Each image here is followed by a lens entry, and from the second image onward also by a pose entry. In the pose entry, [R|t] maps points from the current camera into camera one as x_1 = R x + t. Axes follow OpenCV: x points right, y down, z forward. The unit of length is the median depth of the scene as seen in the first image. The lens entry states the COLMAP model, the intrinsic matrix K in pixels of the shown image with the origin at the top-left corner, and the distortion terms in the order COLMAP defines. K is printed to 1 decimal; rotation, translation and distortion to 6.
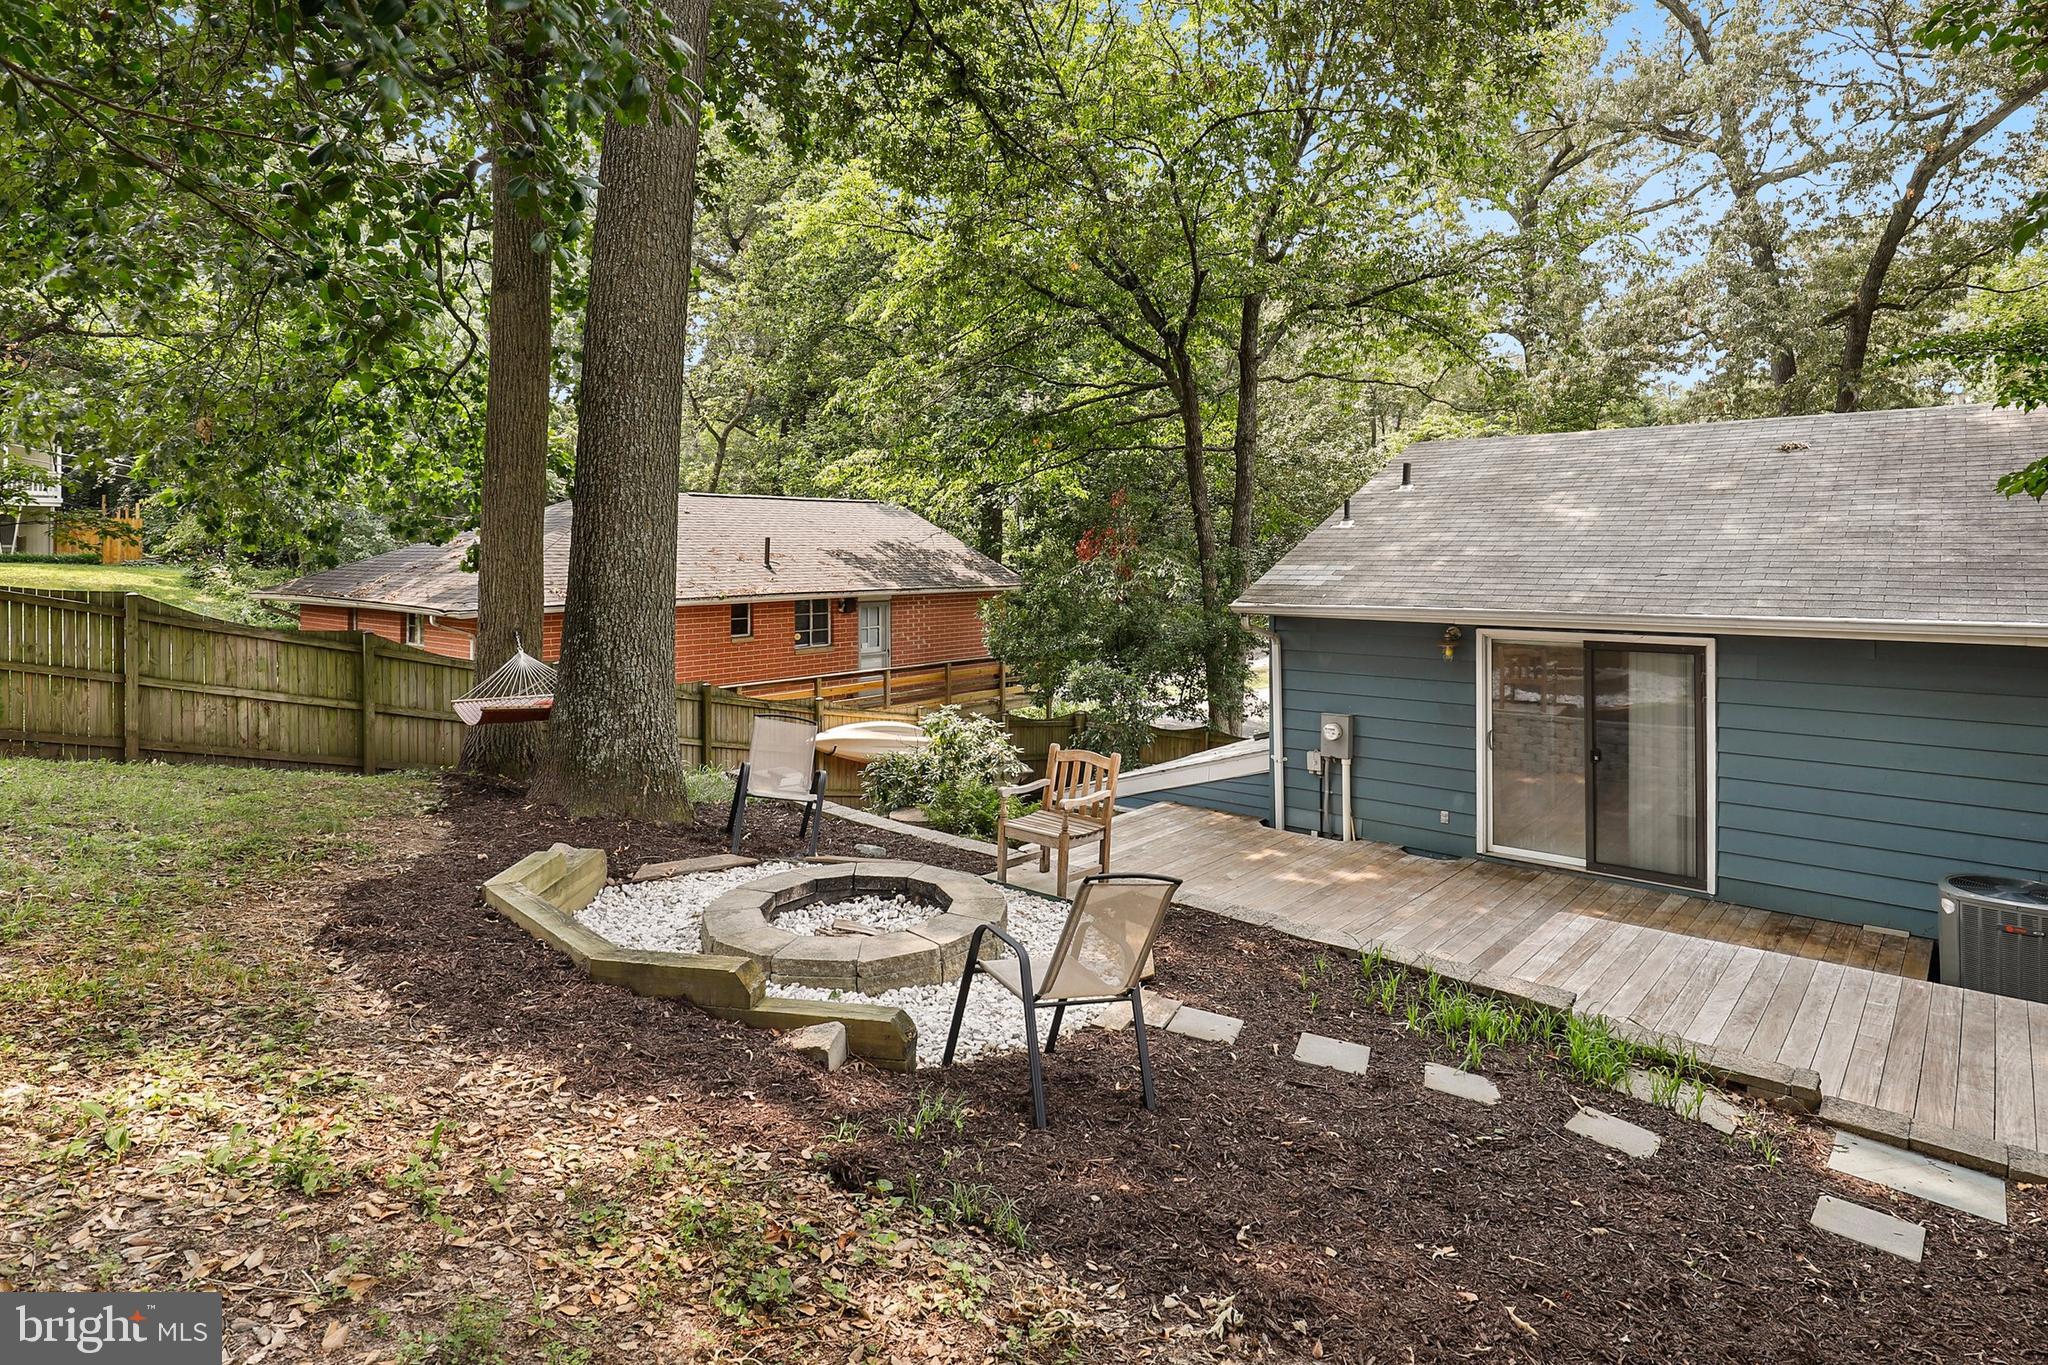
lens RADIAL K [[1077.9, 0, 1025.2], [0, 1077.9, 580.7], [0, 0, 1]] dist [0.000397, -0.000058]
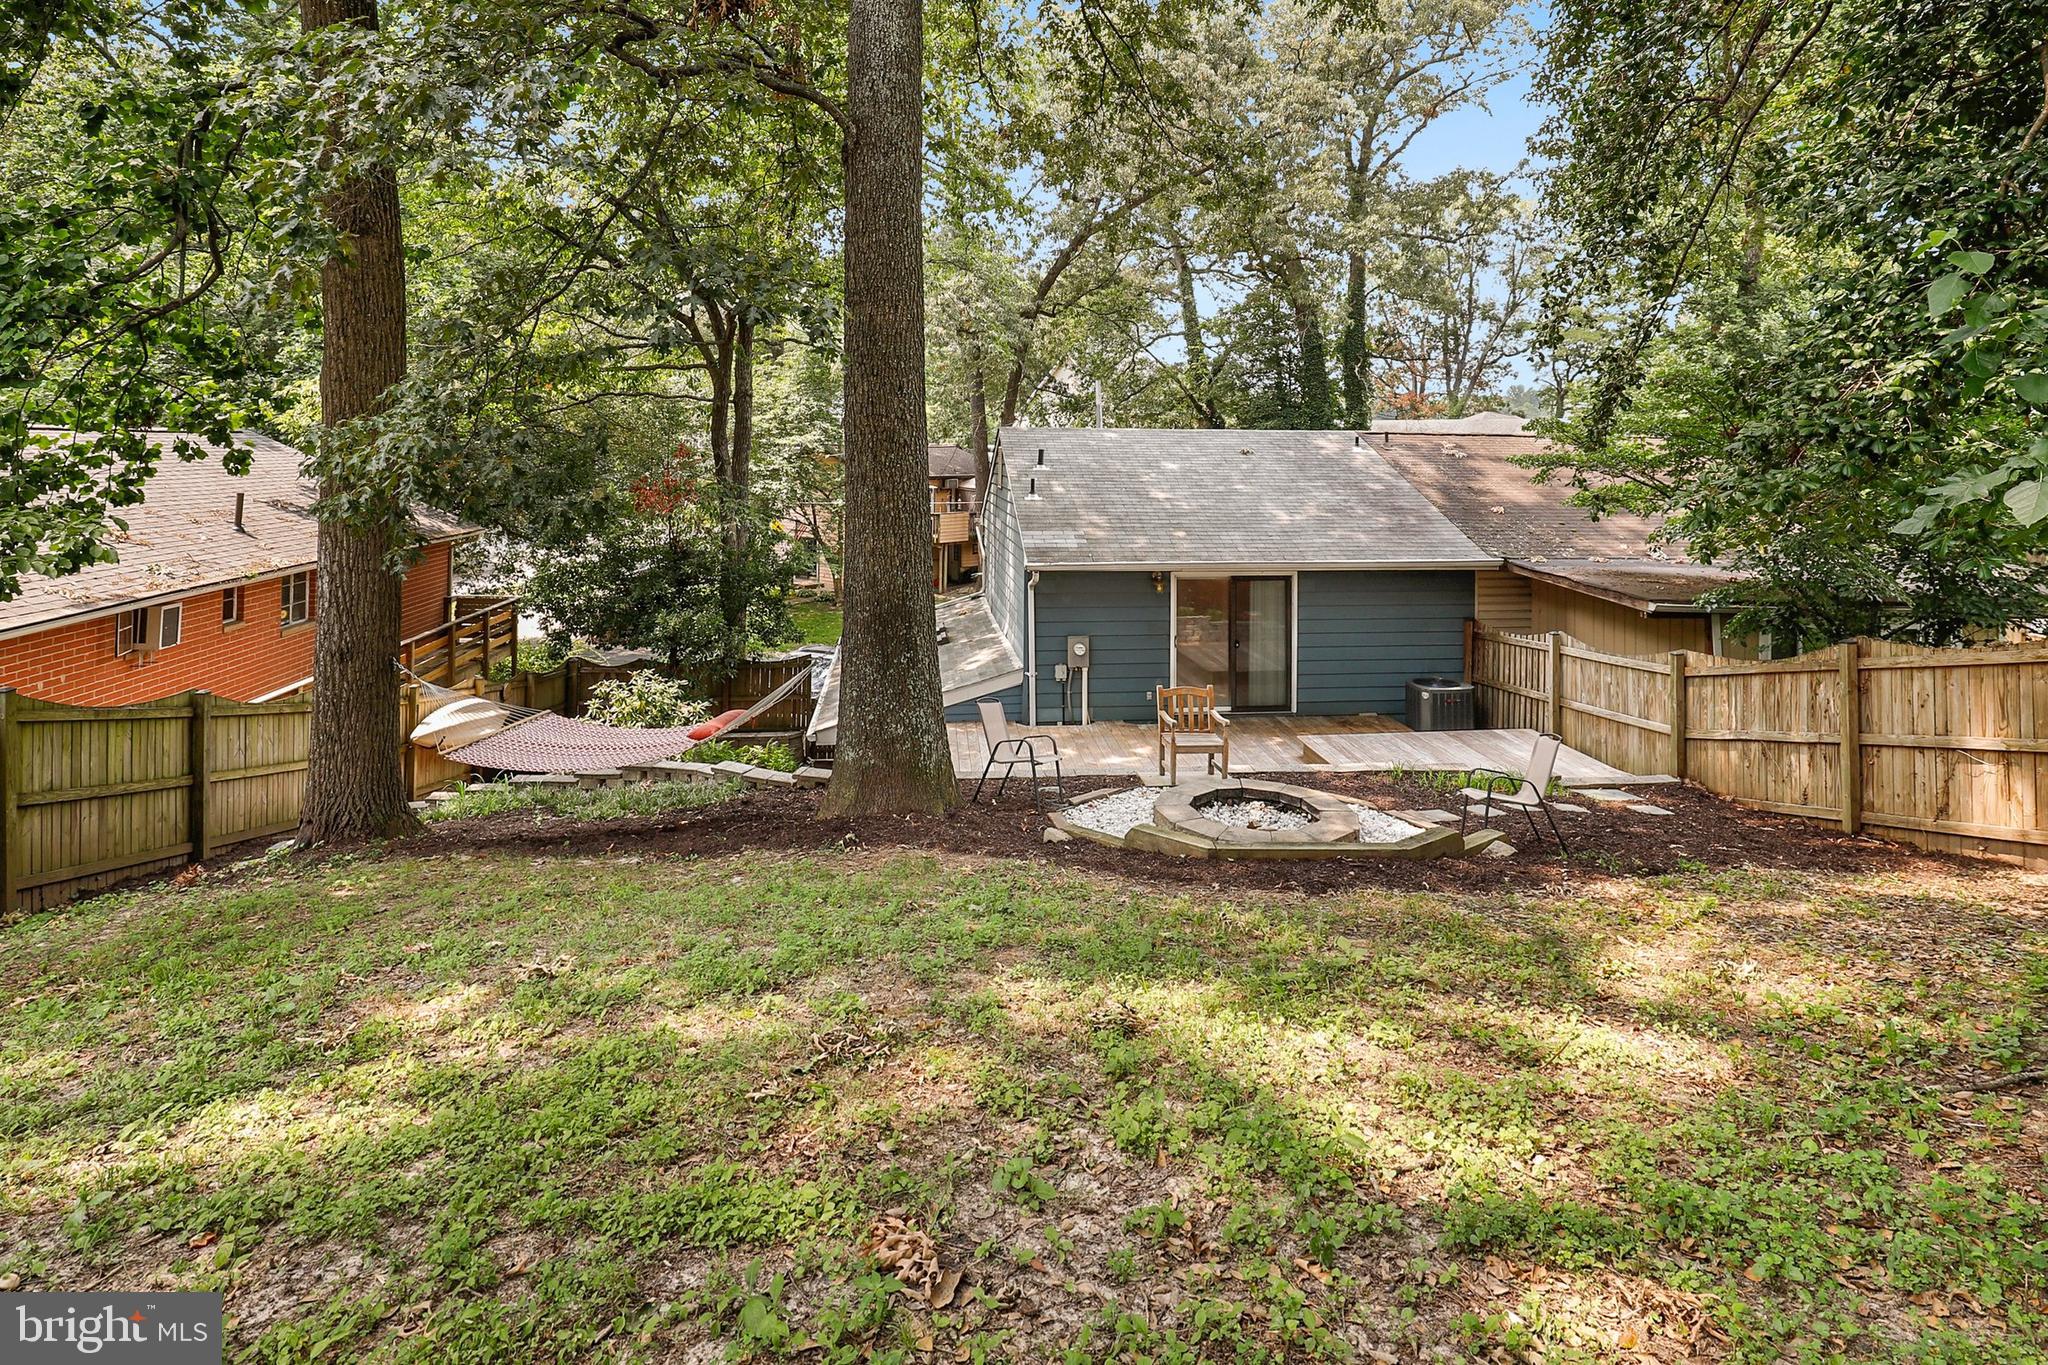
lens RADIAL K [[1034.1, 0, 1017.8], [0, 1034.1, 467.8], [0, 0, 1]] dist [-0.002383, -0.000600]
pose [[0.684423, -0.004111, 0.729073, -0.767040], [0.009954, 0.999944, -0.003707, -0.095535], [-0.729017, 0.009794, 0.684426, 0.123161]]
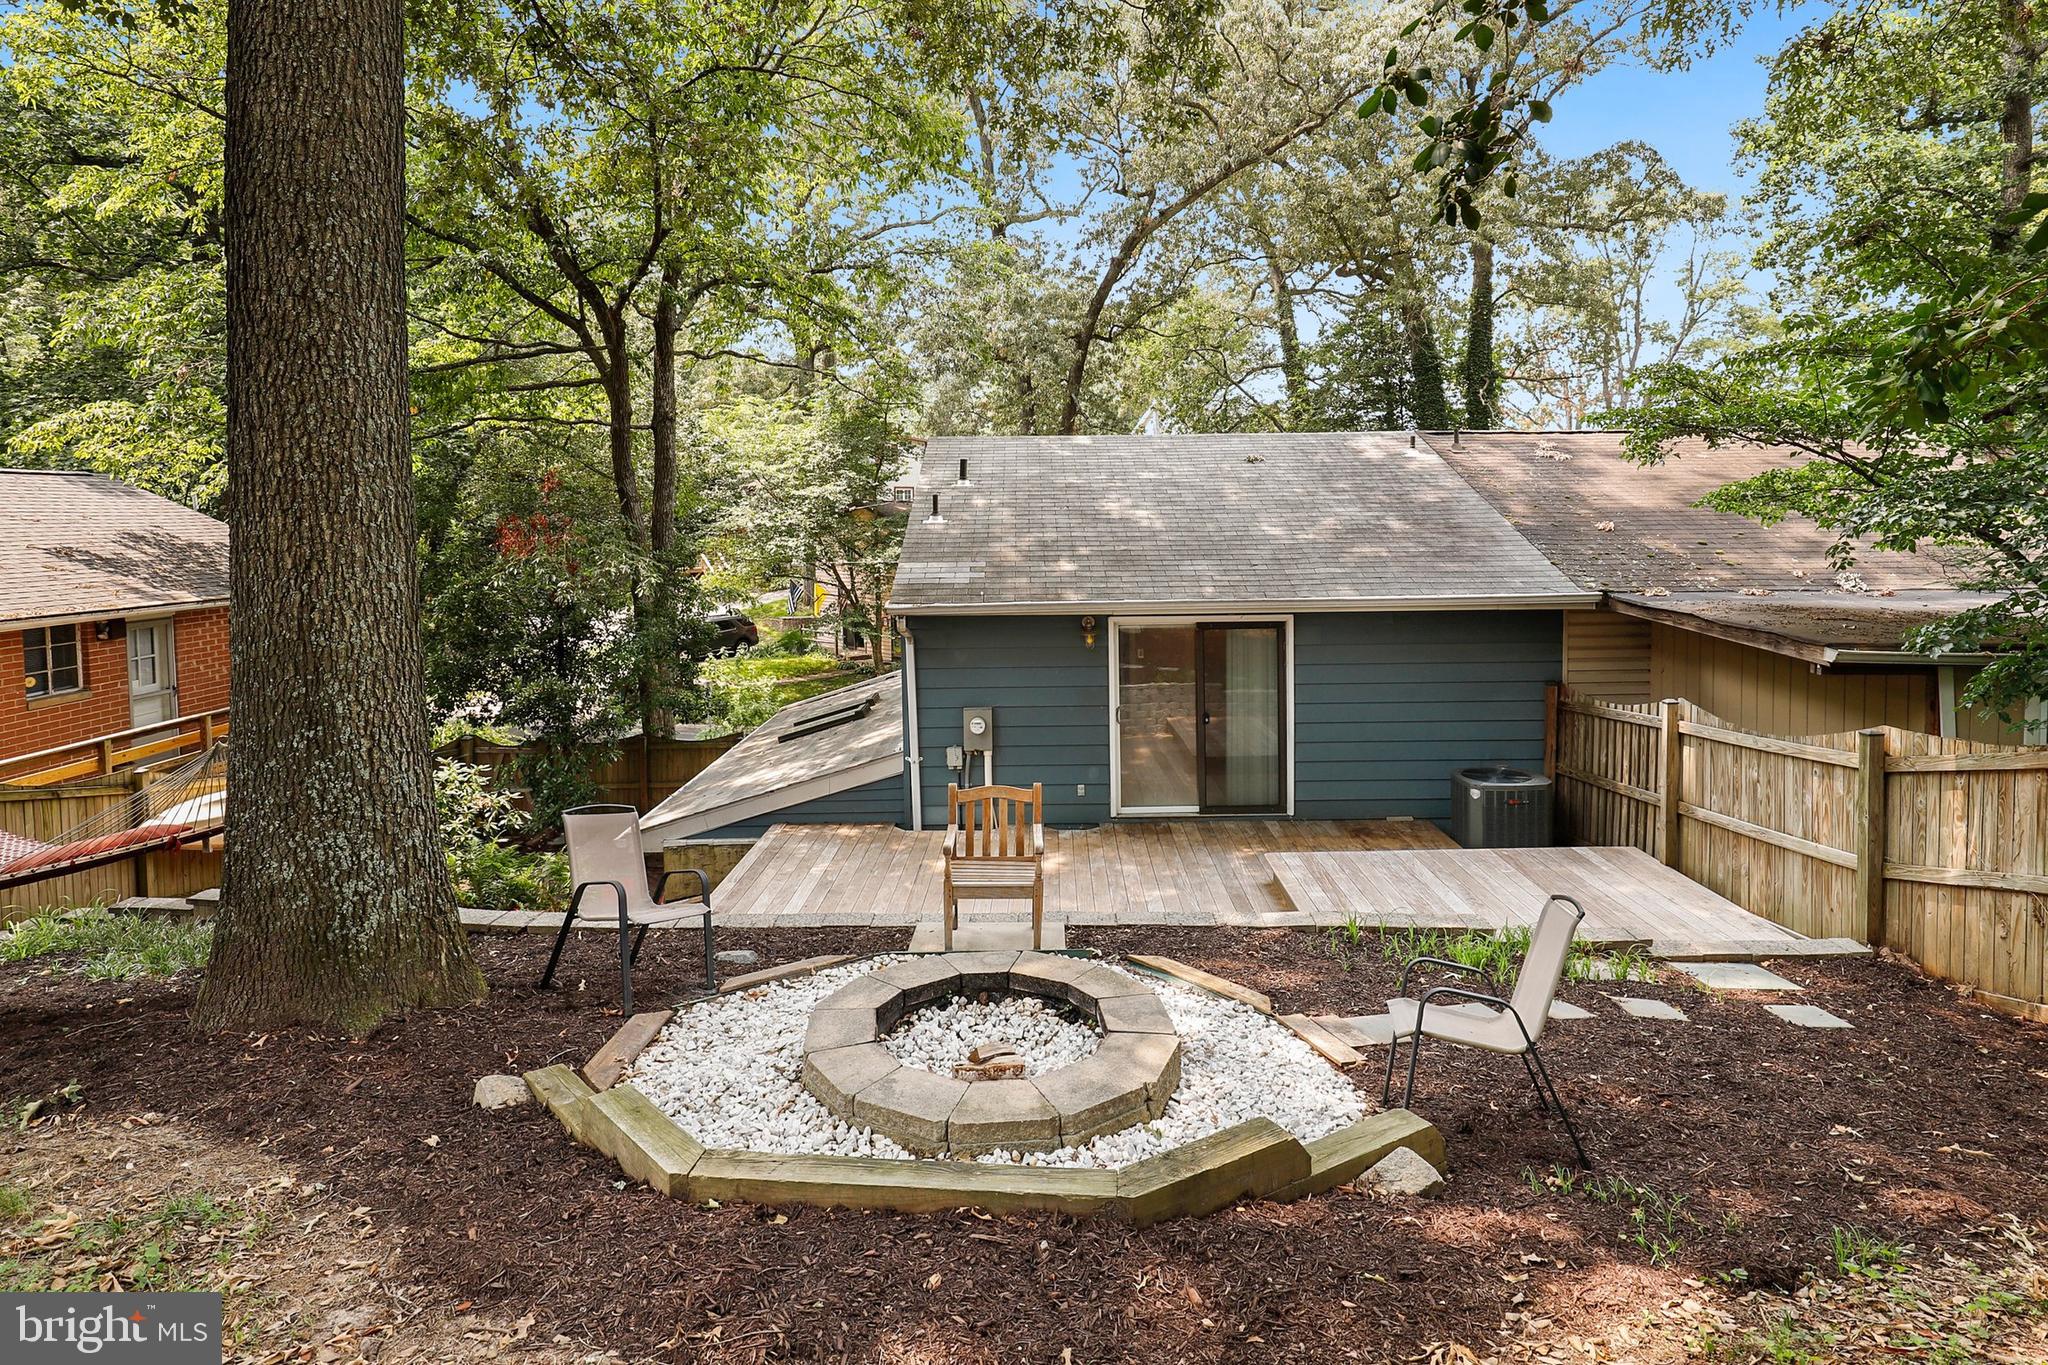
lens RADIAL K [[1083.5, 0, 1027.0], [0, 1083.5, 597.8], [0, 0, 1]] dist [0.001699, -0.000209]
pose [[0.759186, -0.052609, 0.648744, -0.338863], [0.027305, 0.998425, 0.049012, -0.029619], [-0.650301, -0.019495, 0.759427, 0.194046]]
